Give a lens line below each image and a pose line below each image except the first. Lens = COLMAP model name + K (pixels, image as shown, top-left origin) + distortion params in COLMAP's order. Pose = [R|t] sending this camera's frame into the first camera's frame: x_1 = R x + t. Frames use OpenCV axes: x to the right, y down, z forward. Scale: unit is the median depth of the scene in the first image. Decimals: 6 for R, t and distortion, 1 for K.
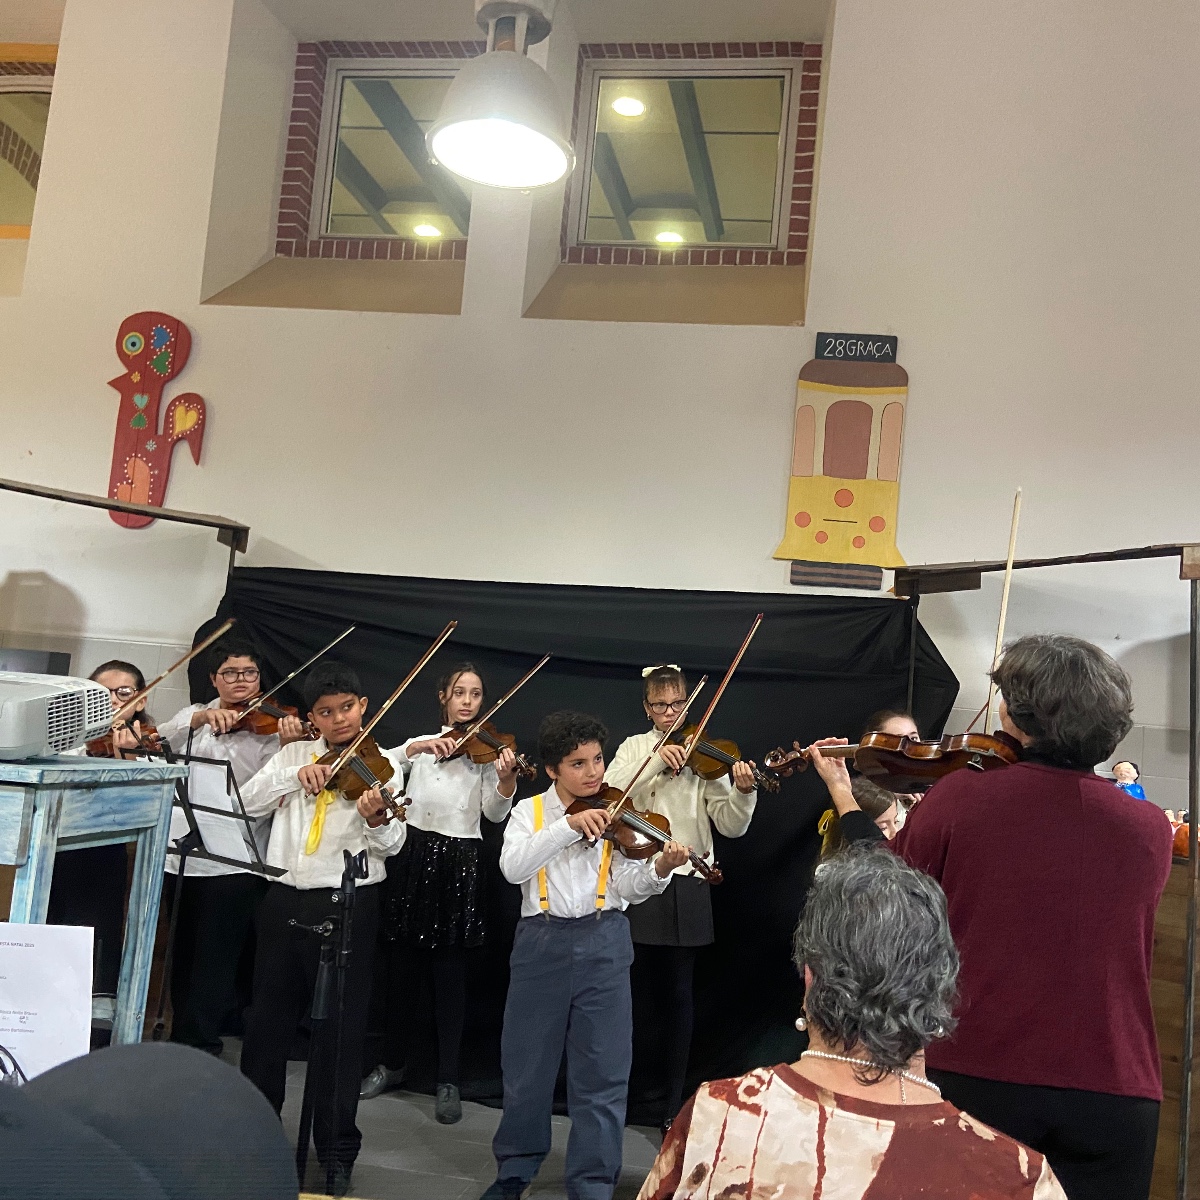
lens RADIAL K [[1126.3, 0, 603.3], [0, 1126.3, 636.3], [0, 0, 1]] dist [0.208559, -0.306854]
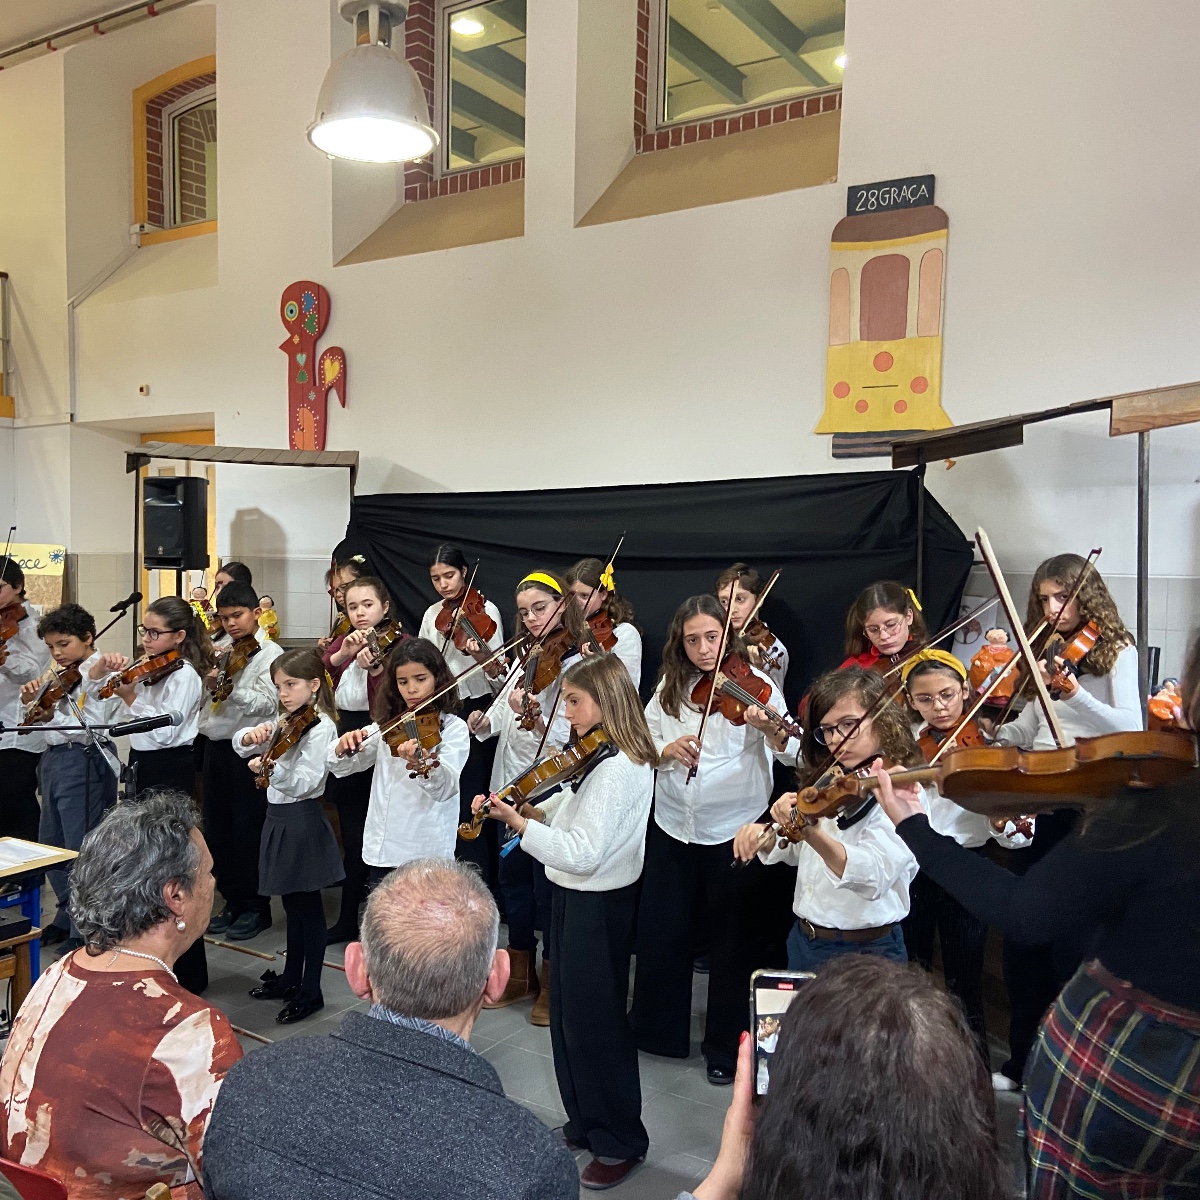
lens RADIAL K [[1126.3, 0, 603.3], [0, 1126.3, 636.3], [0, 0, 1]] dist [0.208559, -0.306854]
pose [[0.912858, -0.040244, -0.406290, 0.377869], [0.098101, 0.987597, 0.122591, -0.033856], [0.396317, -0.151766, 0.905483, -0.010989]]
